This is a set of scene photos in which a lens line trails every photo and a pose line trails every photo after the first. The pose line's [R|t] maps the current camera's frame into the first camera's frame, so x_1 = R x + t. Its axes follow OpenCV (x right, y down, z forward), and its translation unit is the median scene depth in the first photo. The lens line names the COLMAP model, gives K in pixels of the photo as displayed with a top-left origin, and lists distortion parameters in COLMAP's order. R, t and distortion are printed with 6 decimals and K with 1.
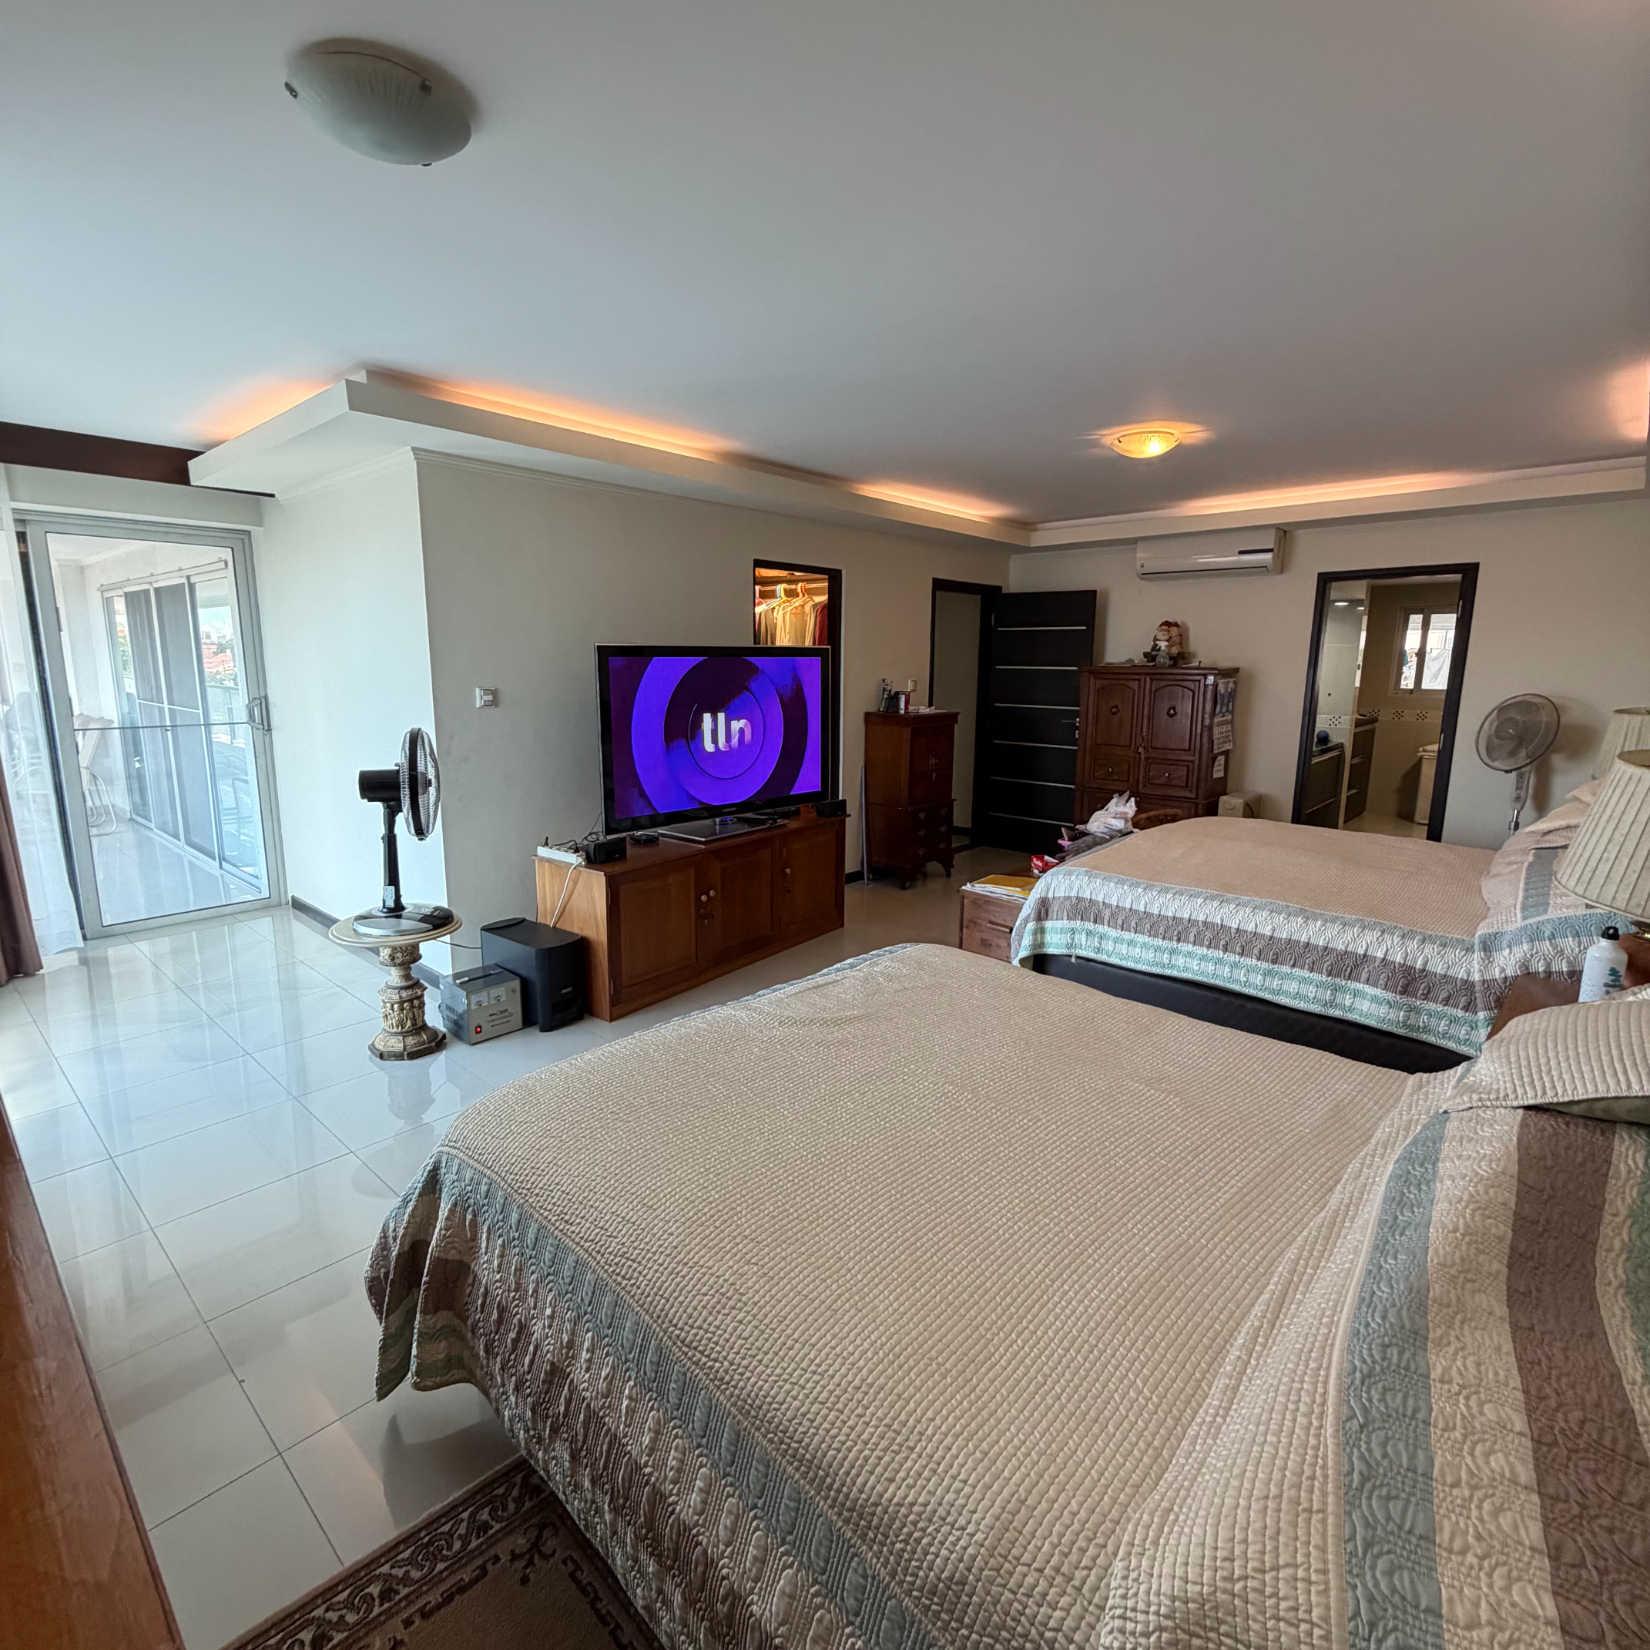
lens RADIAL K [[876.9, 0, 825.3], [0, 876.9, 815.0], [0, 0, 1]] dist [-0.001281, 0.001077]
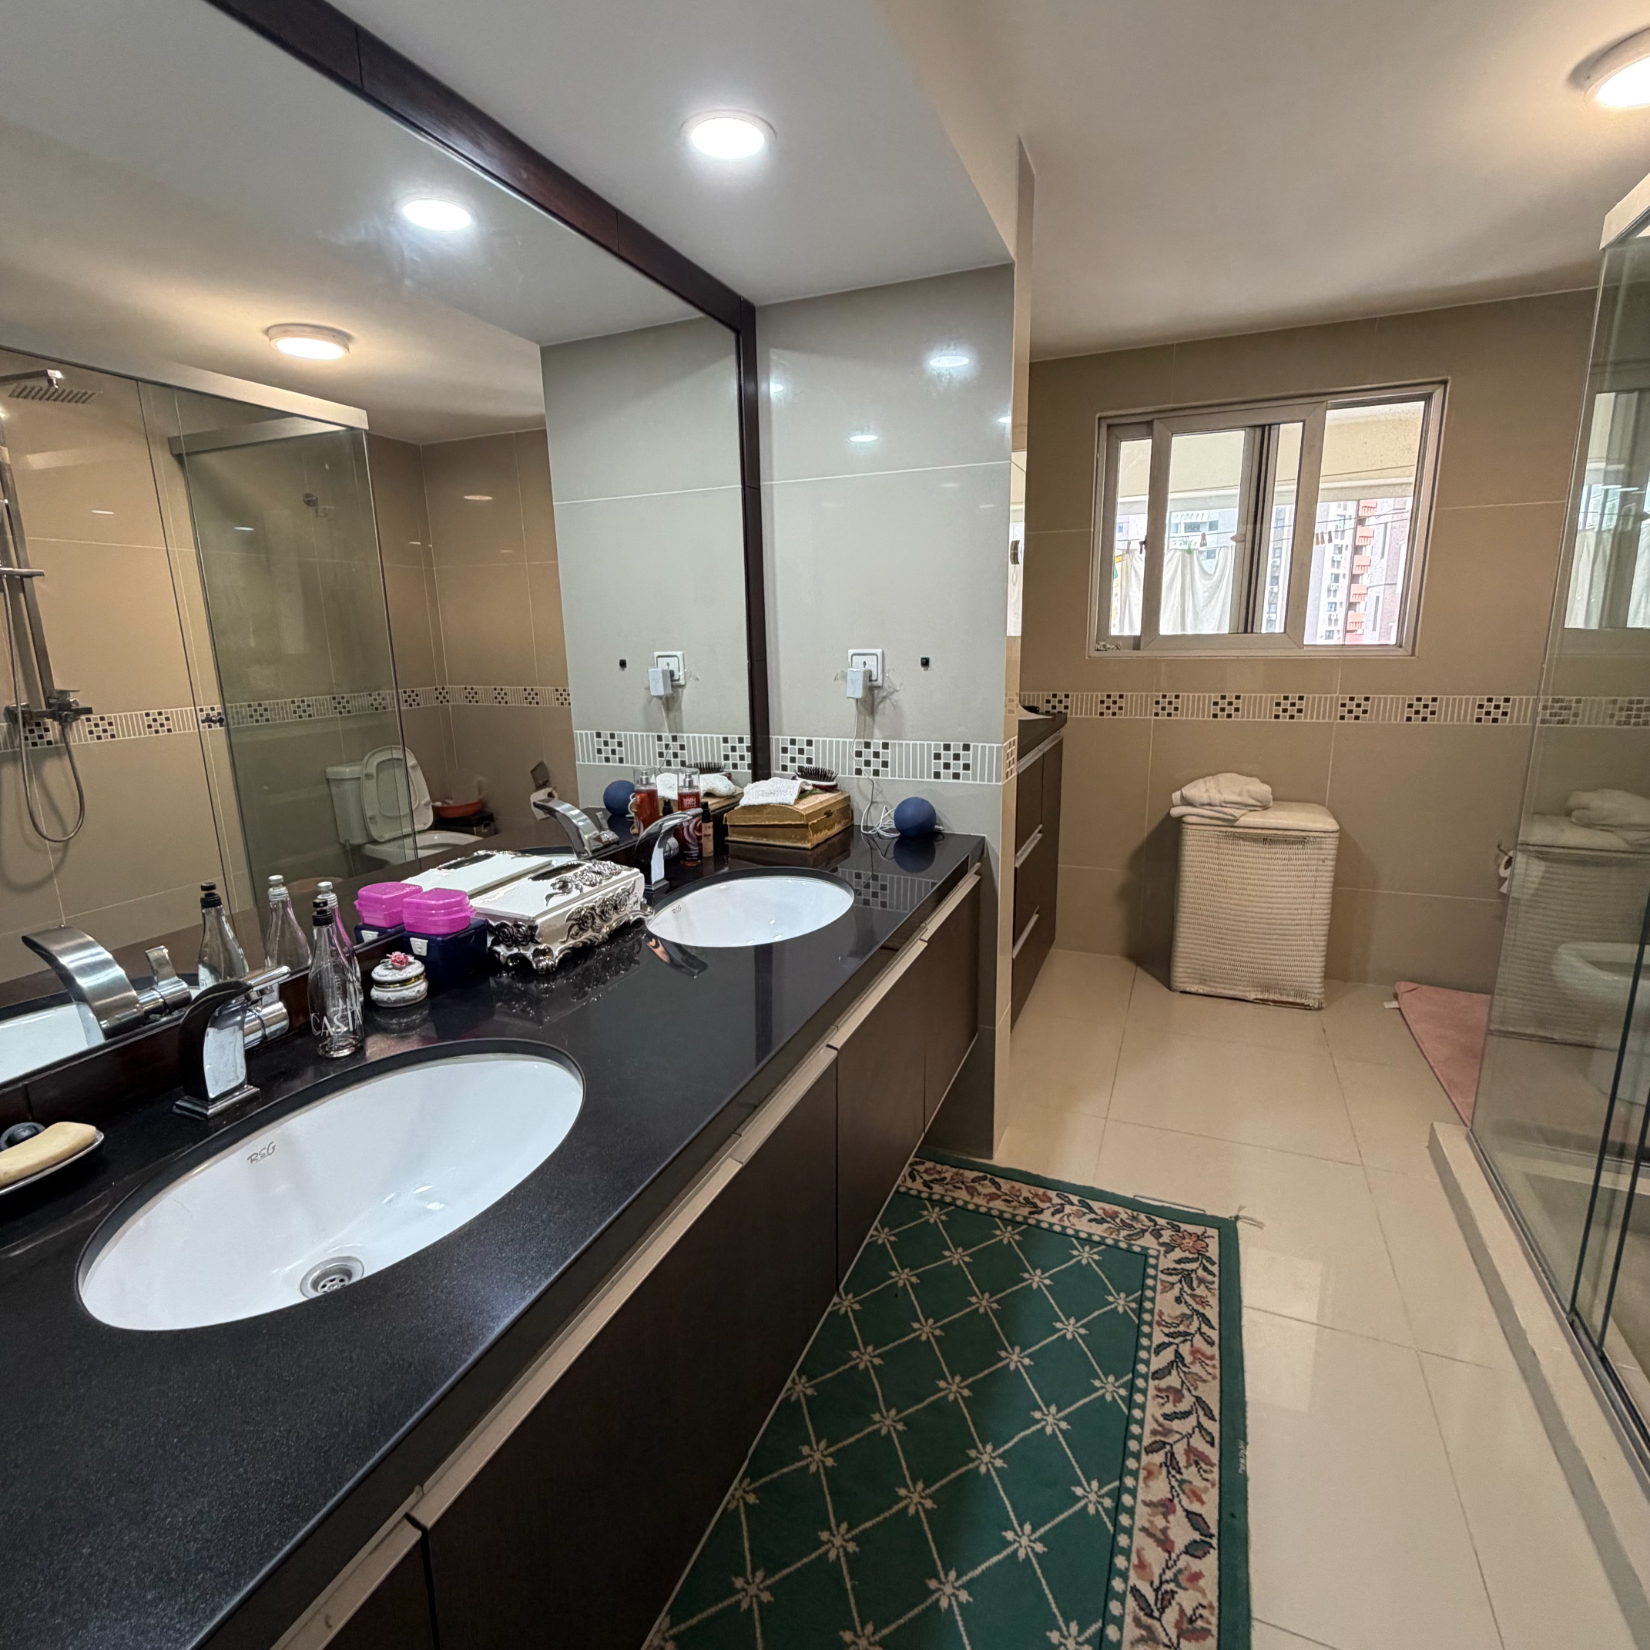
lens RADIAL K [[877.2, 0, 821.9], [0, 877.2, 816.0], [0, 0, 1]] dist [-0.001471, 0.001020]
pose [[0.946042, -0.094847, 0.309852, 0.407195], [0.083600, 0.995274, 0.049409, -0.095233], [-0.313074, -0.020839, 0.949500, 0.671147]]
